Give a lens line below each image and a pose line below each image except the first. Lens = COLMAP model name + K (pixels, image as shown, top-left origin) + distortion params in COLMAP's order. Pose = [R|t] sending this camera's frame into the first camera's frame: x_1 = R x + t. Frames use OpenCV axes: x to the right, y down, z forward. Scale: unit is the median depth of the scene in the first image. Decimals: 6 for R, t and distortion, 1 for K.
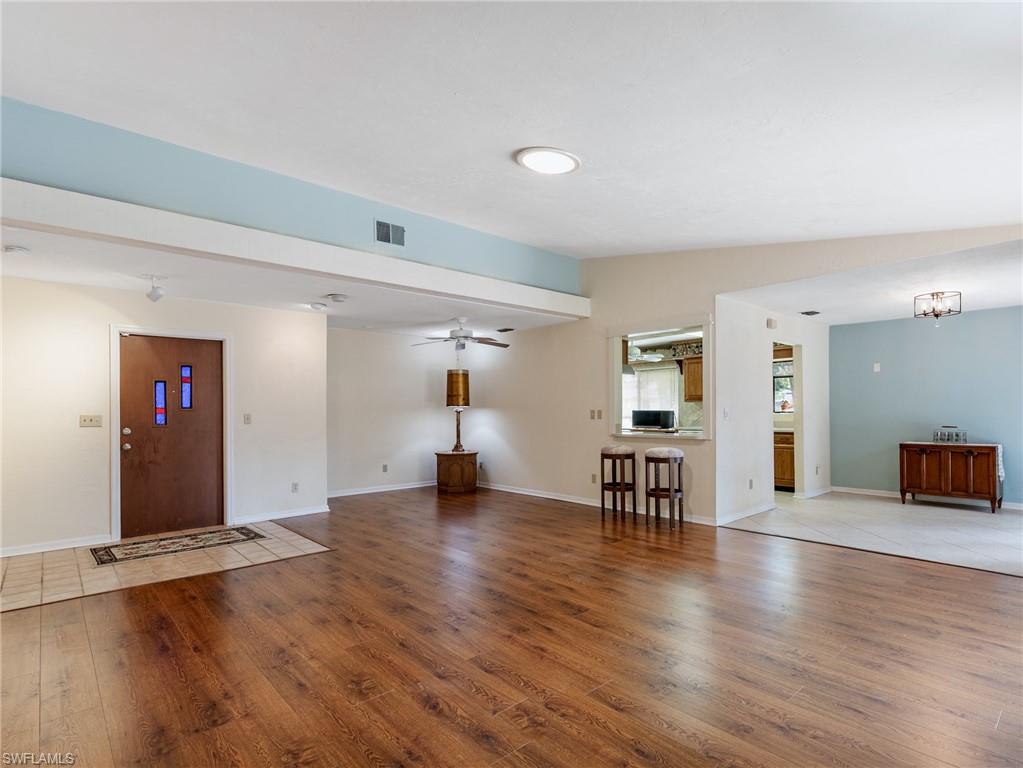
lens RADIAL K [[526.0, 0, 520.9], [0, 526.0, 410.2], [0, 0, 1]] dist [0.002215, -0.000121]
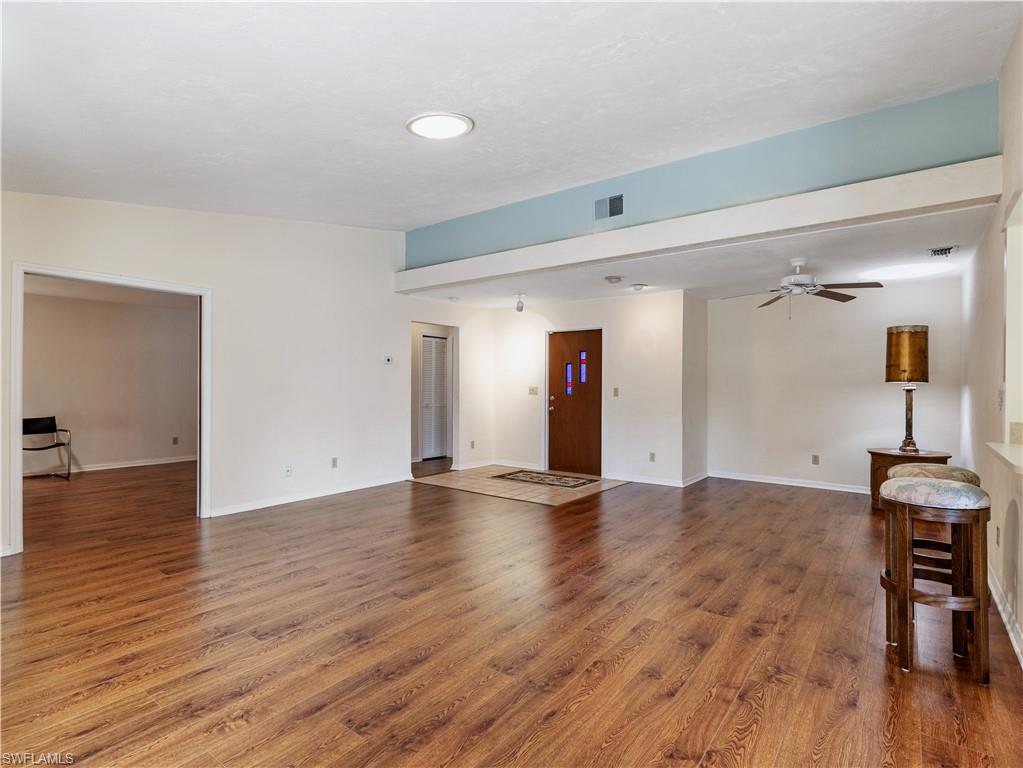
lens RADIAL K [[521.0, 0, 521.0], [0, 521.0, 386.6], [0, 0, 1]] dist [0.004257, 0.000888]
pose [[0.193397, 0.012529, -0.981041, 0.594991], [-0.008302, 0.999904, 0.011133, -0.006895], [0.981086, 0.005992, 0.193482, 0.563996]]
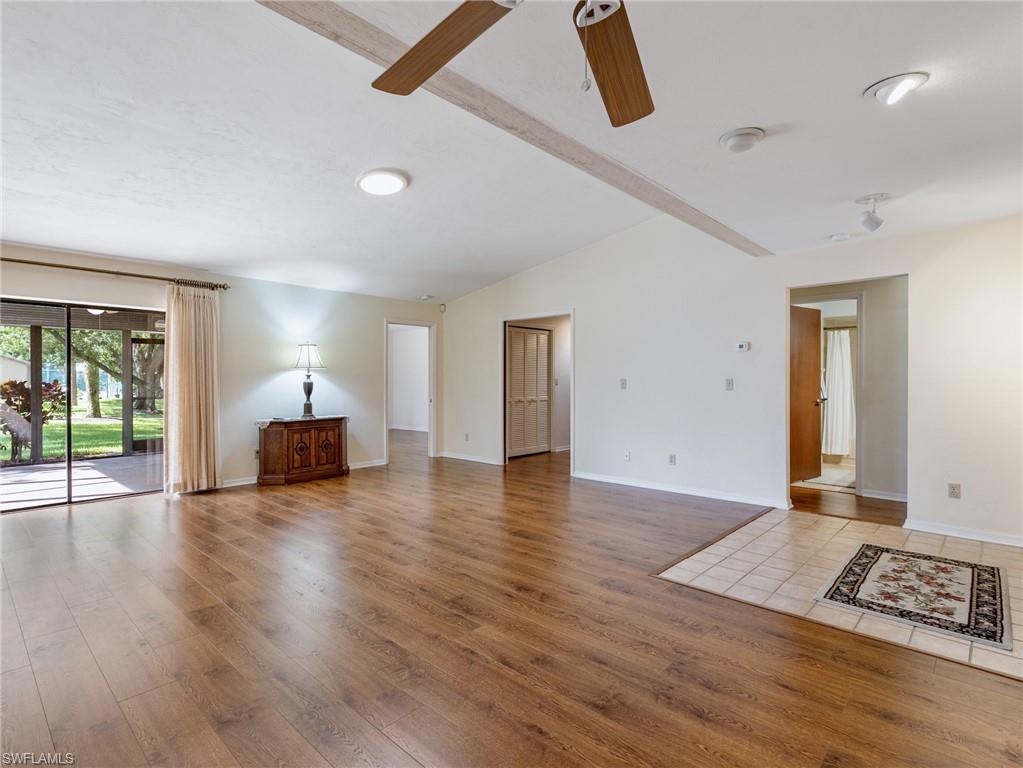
lens RADIAL K [[521.9, 0, 517.8], [0, 521.9, 385.9], [0, 0, 1]] dist [0.002029, 0.001343]
pose [[-0.995902, 0.012929, -0.089509, -0.093070], [0.011766, 0.999839, 0.013512, 0.001438], [0.089670, 0.012404, -0.995894, 1.341730]]
